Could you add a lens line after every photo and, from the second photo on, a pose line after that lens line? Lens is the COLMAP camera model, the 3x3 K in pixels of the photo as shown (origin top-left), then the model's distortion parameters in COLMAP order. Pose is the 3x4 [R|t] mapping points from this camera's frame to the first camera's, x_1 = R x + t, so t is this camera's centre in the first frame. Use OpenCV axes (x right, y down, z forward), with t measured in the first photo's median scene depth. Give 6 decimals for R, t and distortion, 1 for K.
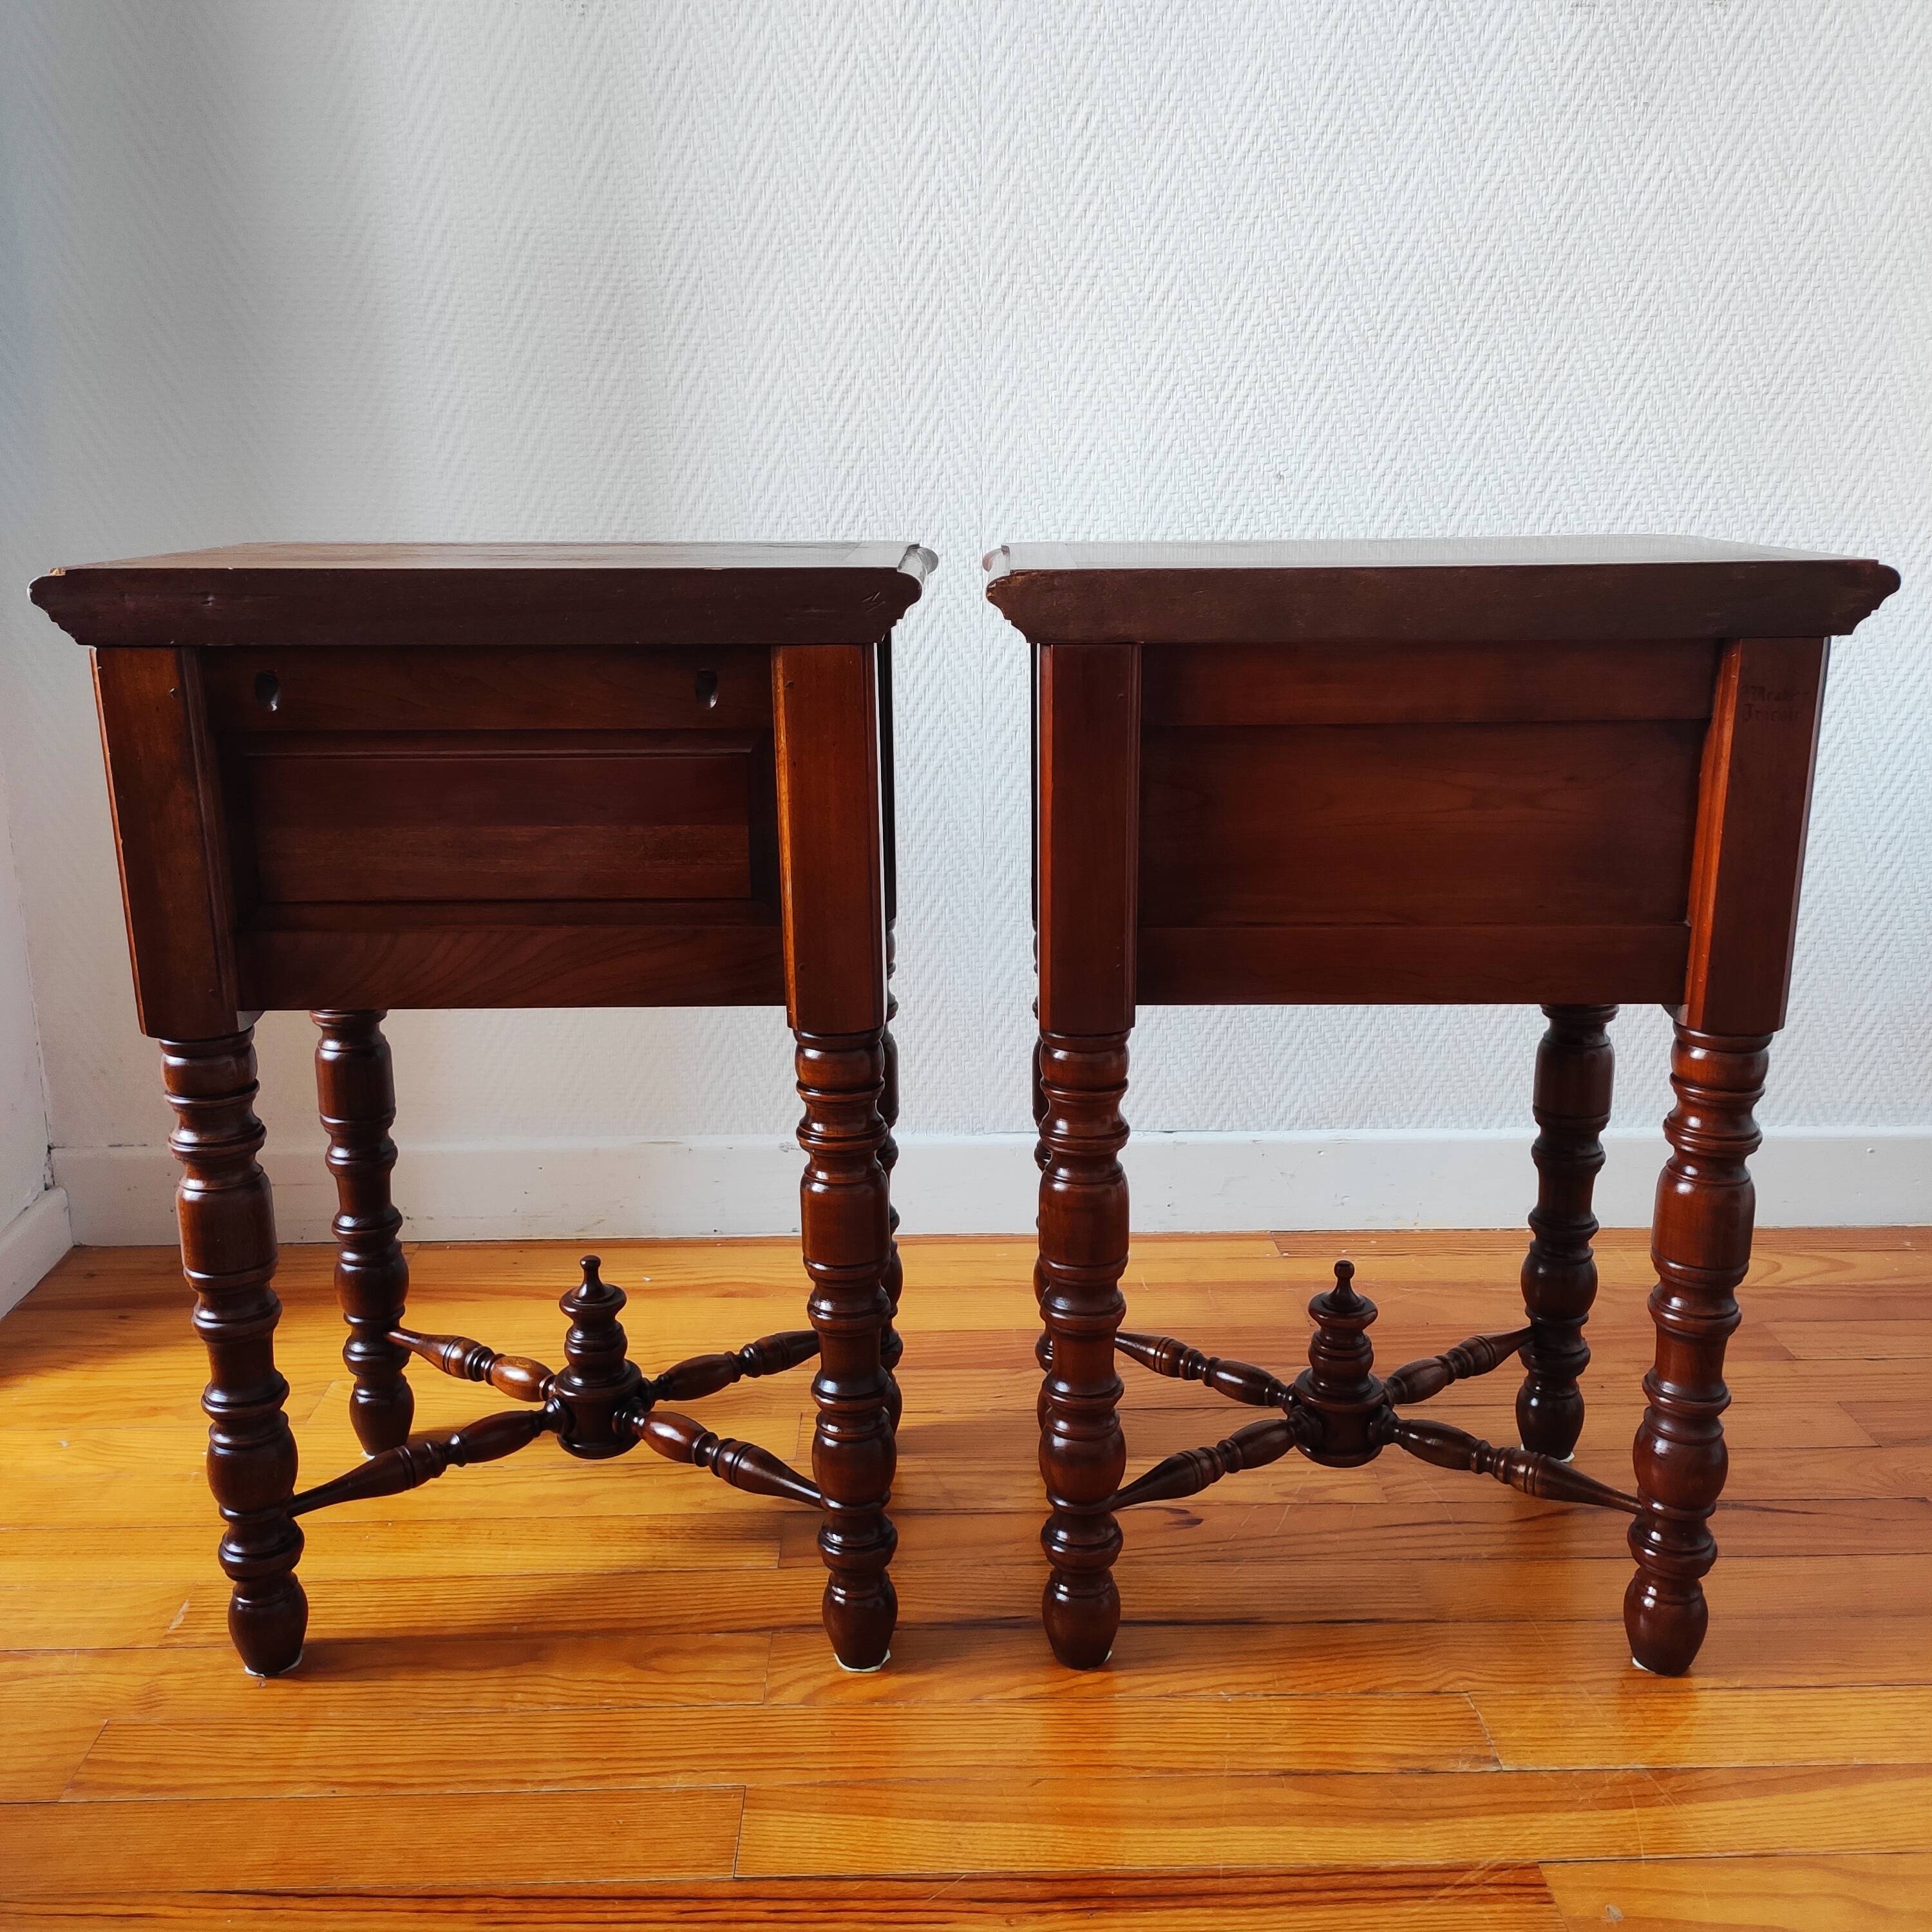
lens RADIAL K [[1916.8, 0, 958.9], [0, 1916.8, 959.6], [0, 0, 1]] dist [0.035768, 0.000000]
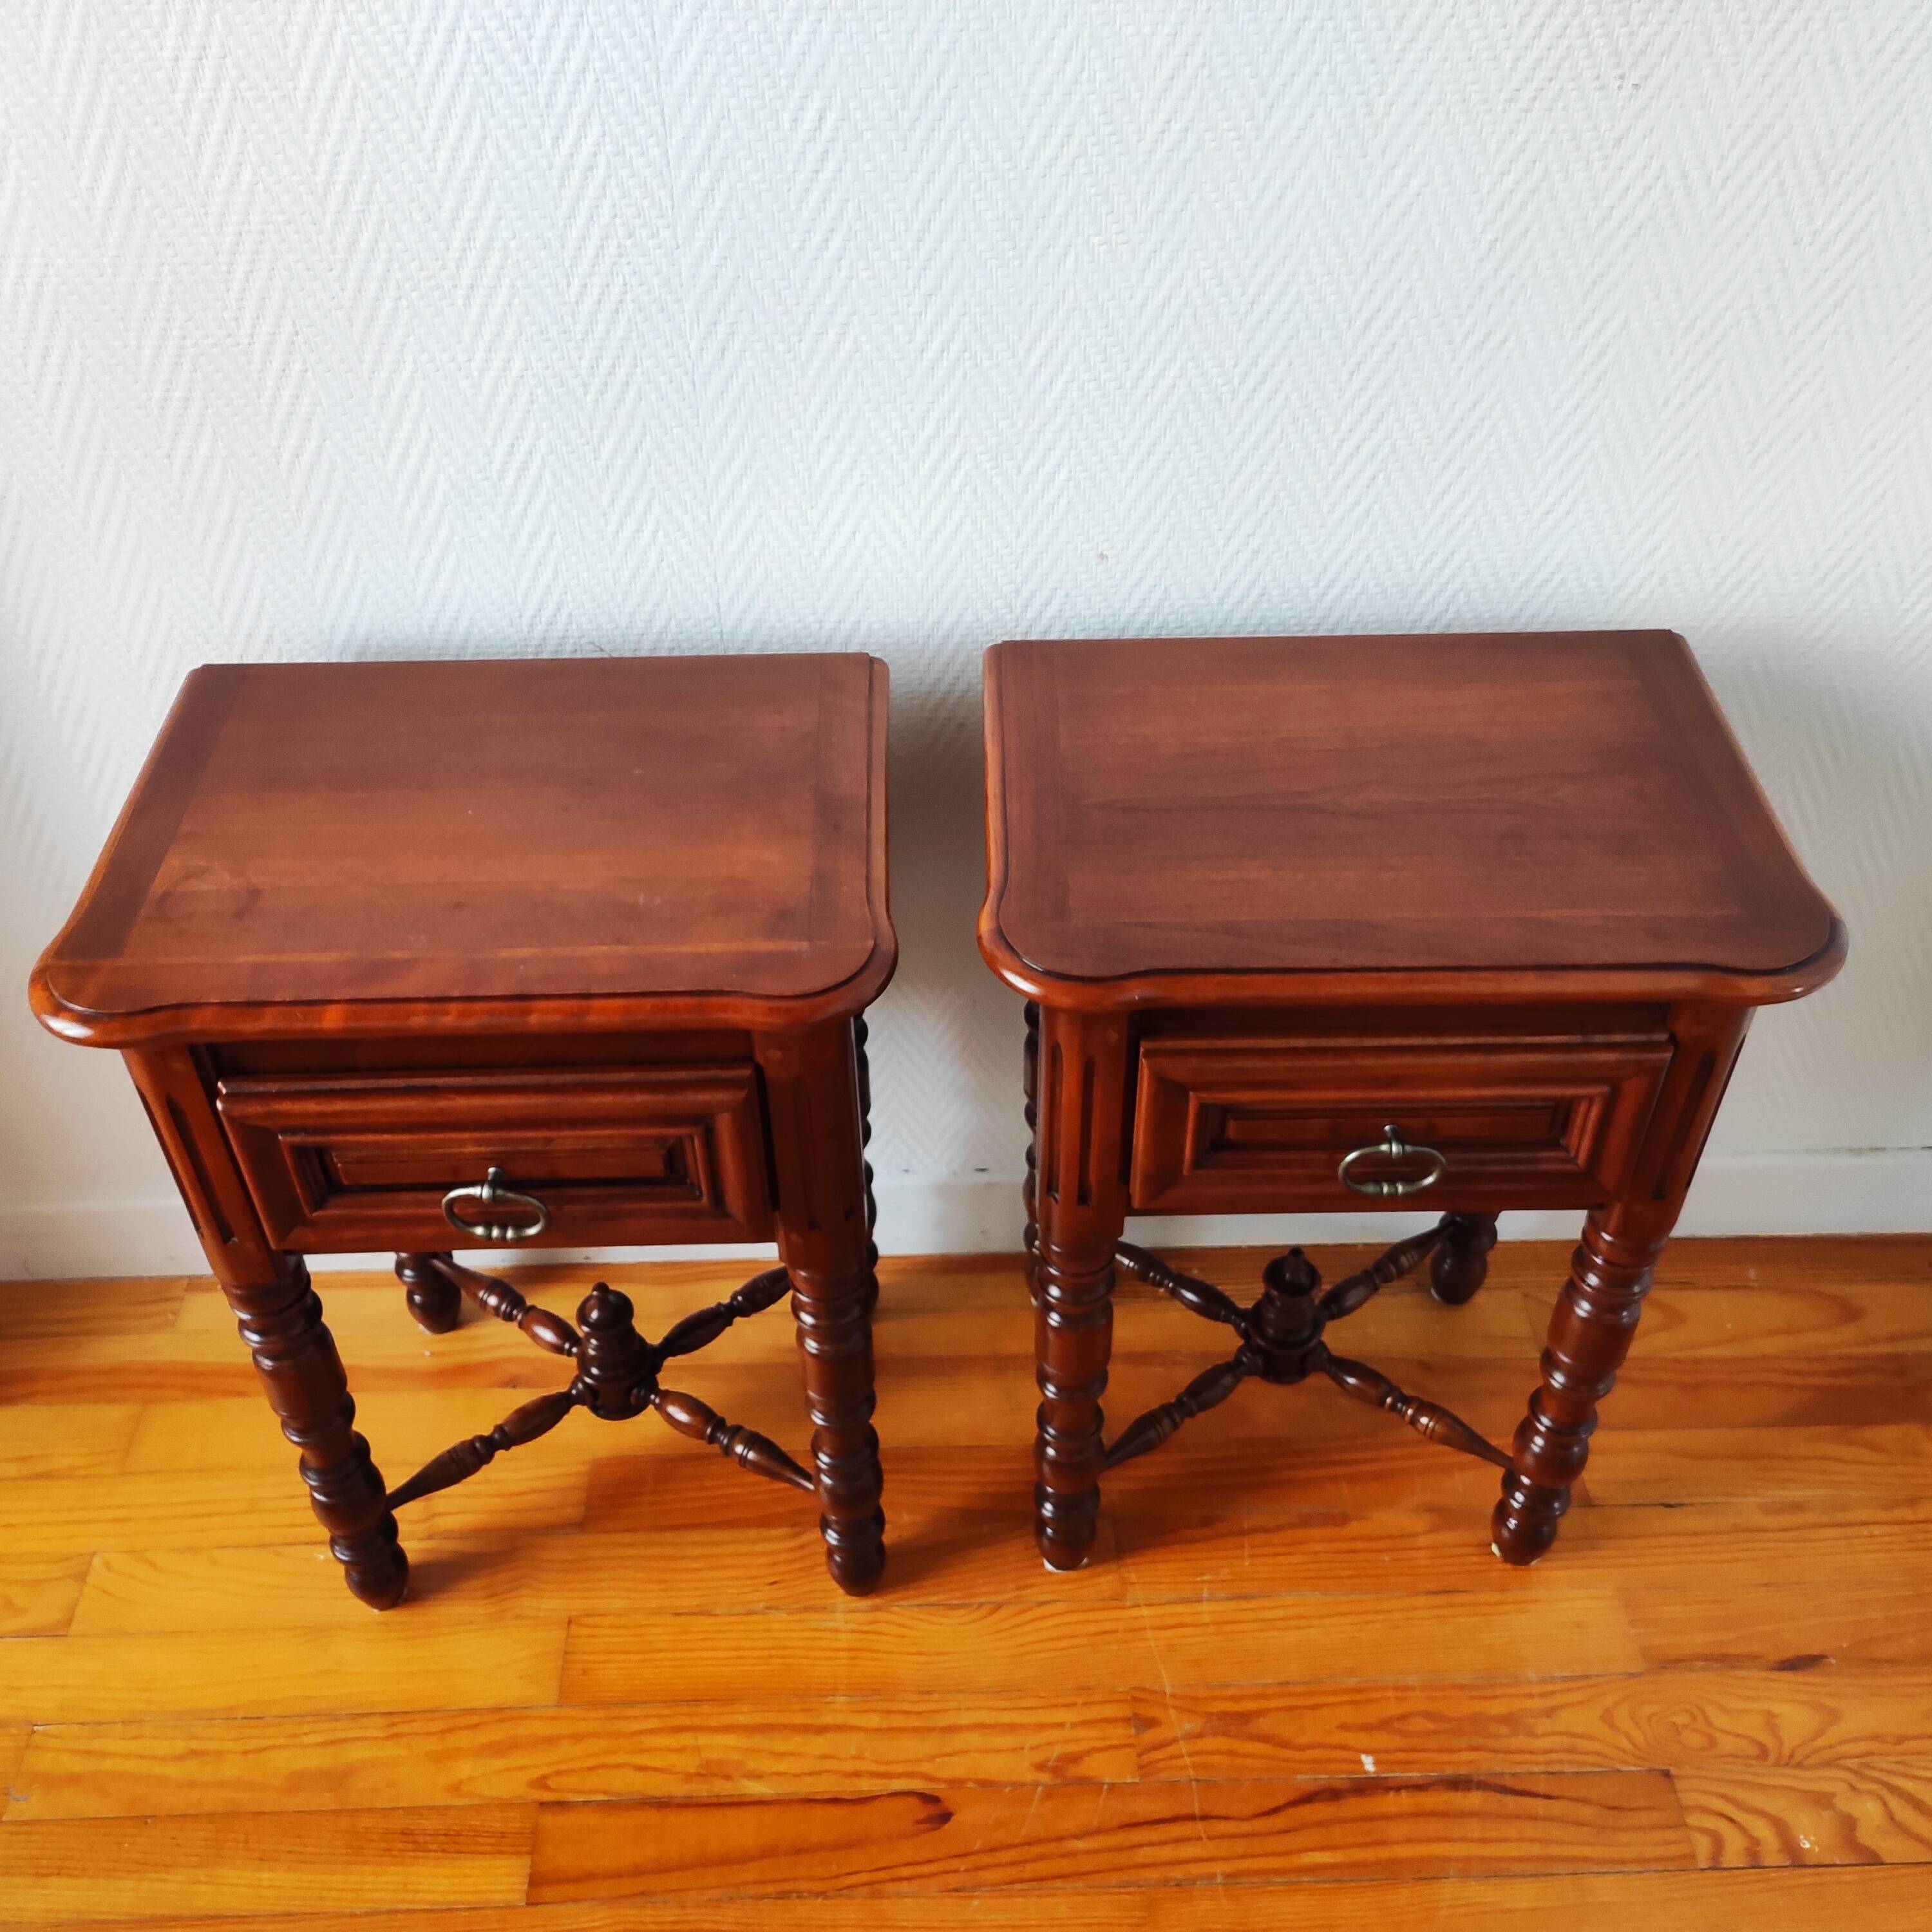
lens RADIAL K [[1916.8, 0, 959.2], [0, 1916.8, 952.8], [0, 0, 1]] dist [0.035768, 0.000000]
pose [[0.999948, -0.009660, 0.003179, 0.109295], [0.007142, 0.889626, 0.456634, -0.478028], [-0.007239, -0.456588, 0.889649, 0.251661]]
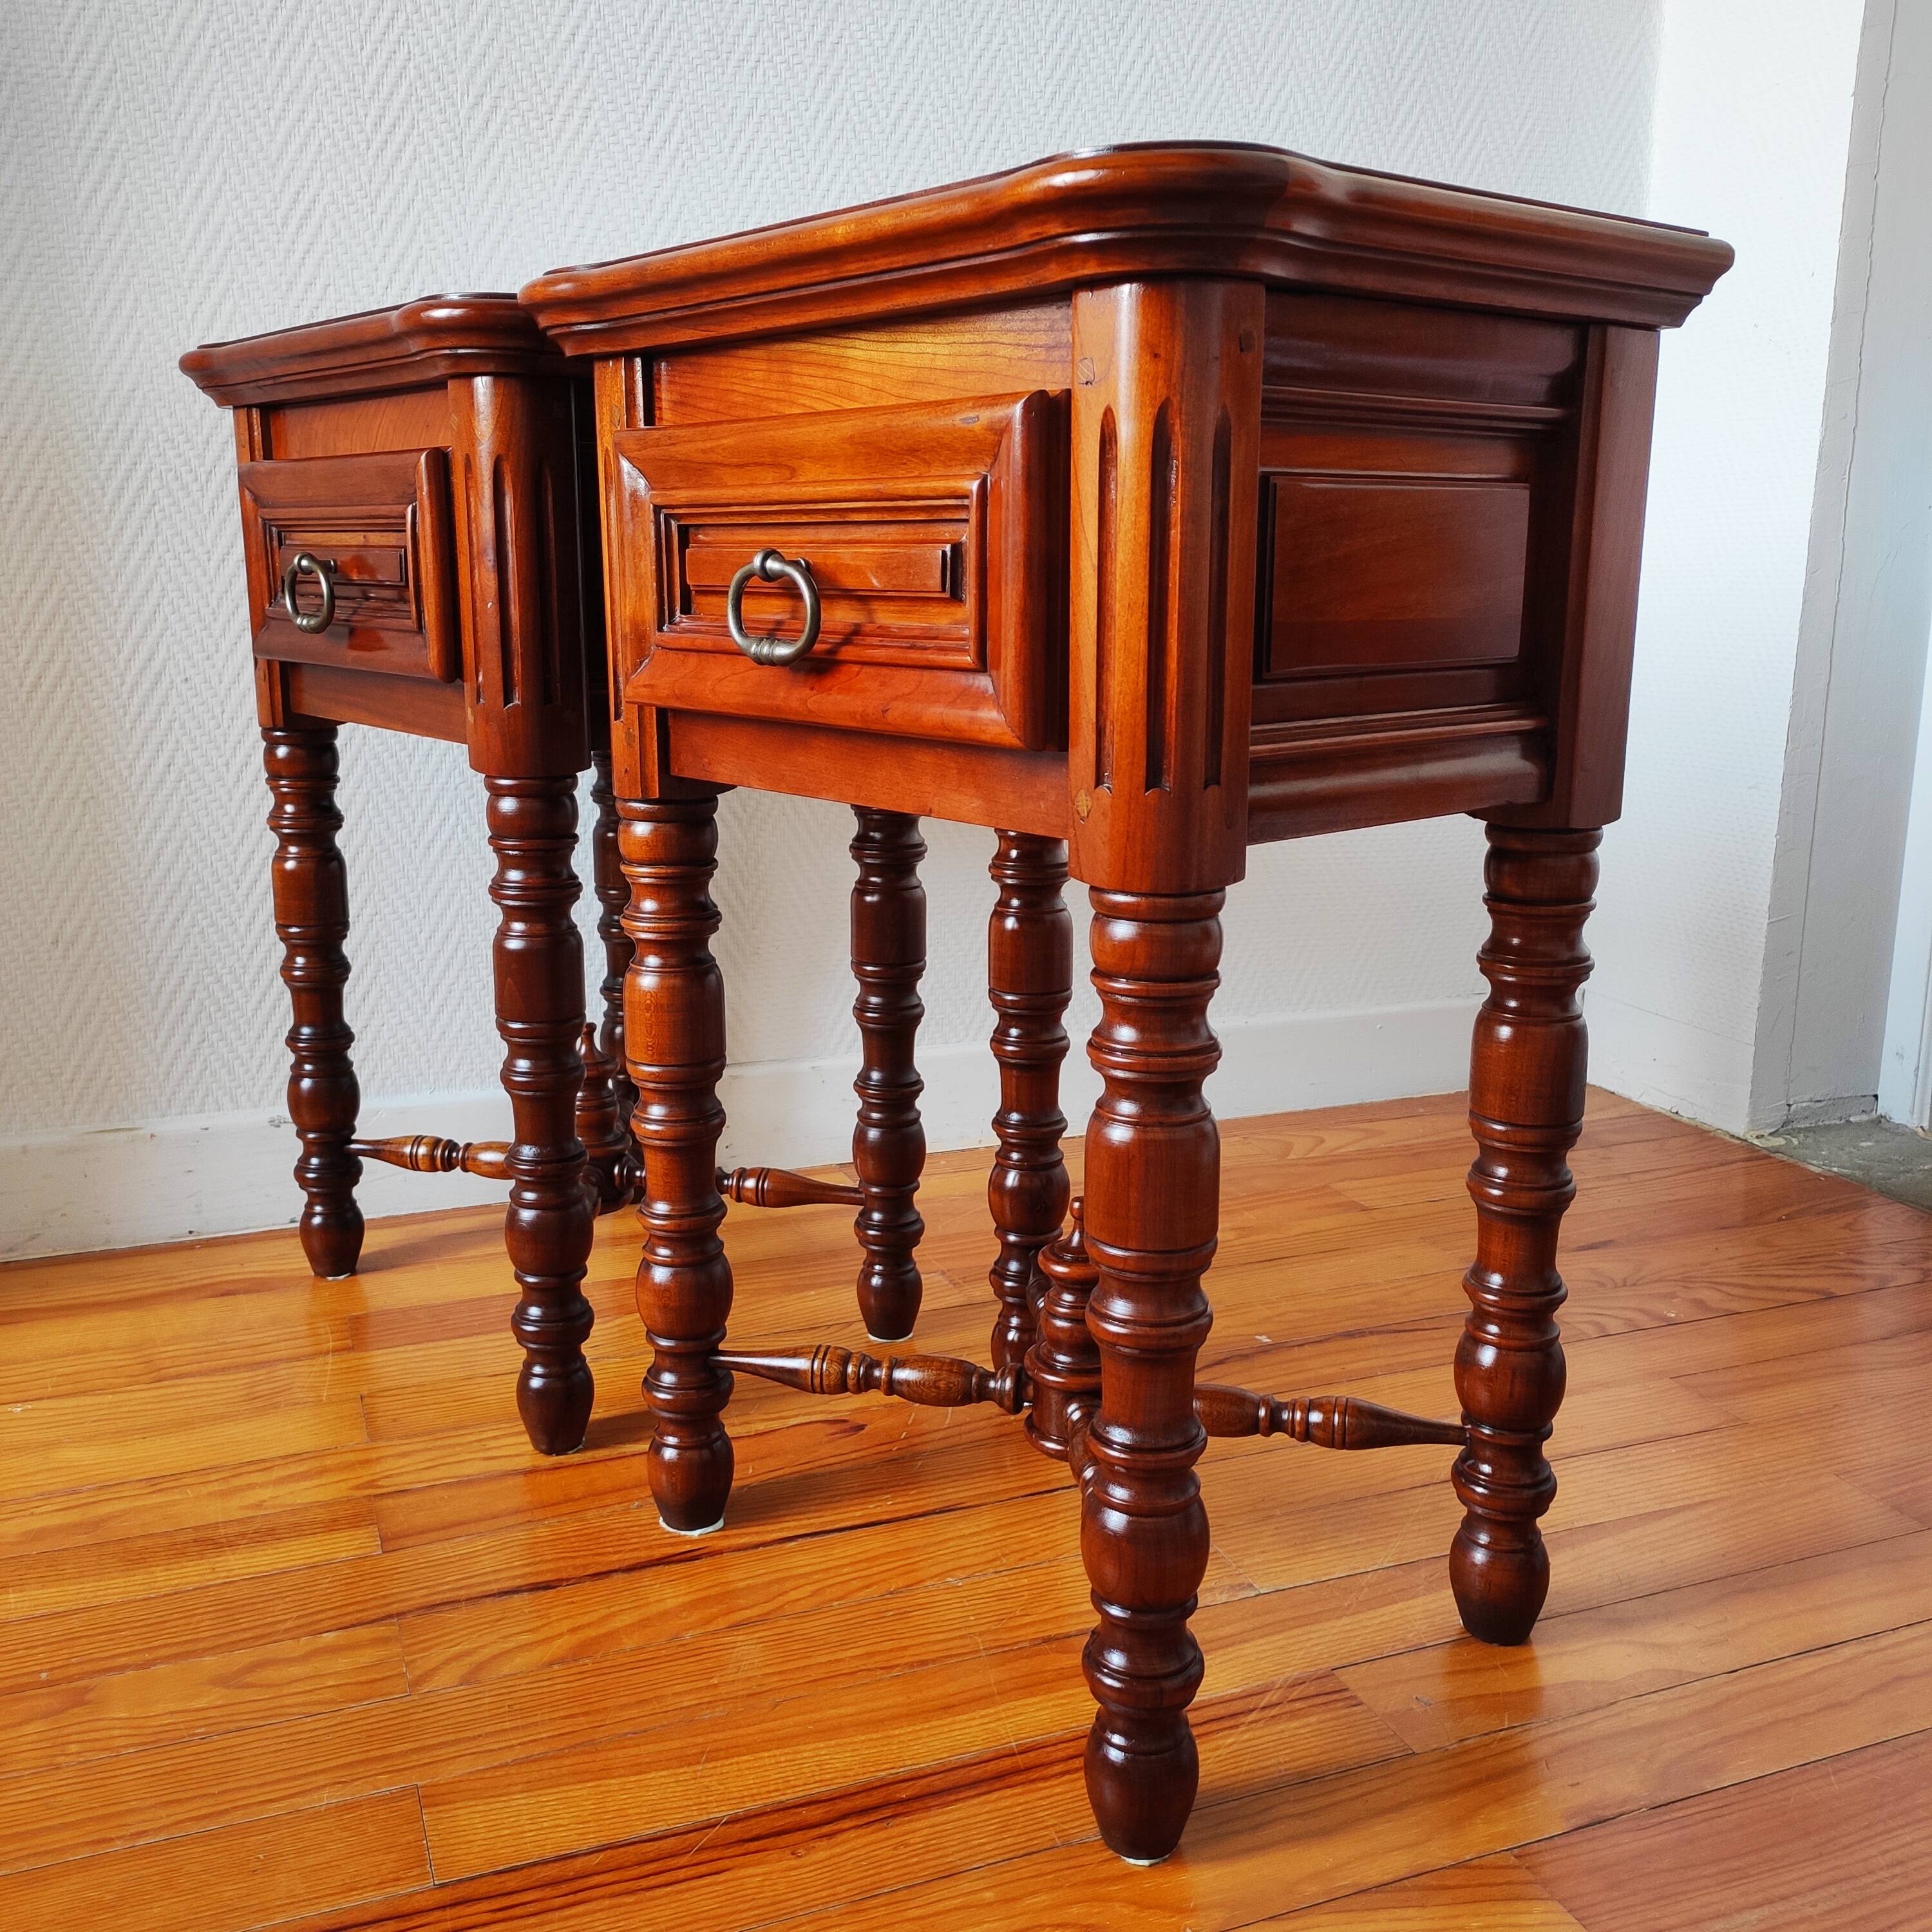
lens RADIAL K [[1916.8, 0, 969.2], [0, 1916.8, 970.0], [0, 0, 1]] dist [0.035768, 0.000000]
pose [[0.938698, -0.066469, 0.338271, -0.096739], [0.082729, 0.995997, -0.033863, 0.095489], [-0.334666, 0.059772, 0.940439, 0.108557]]
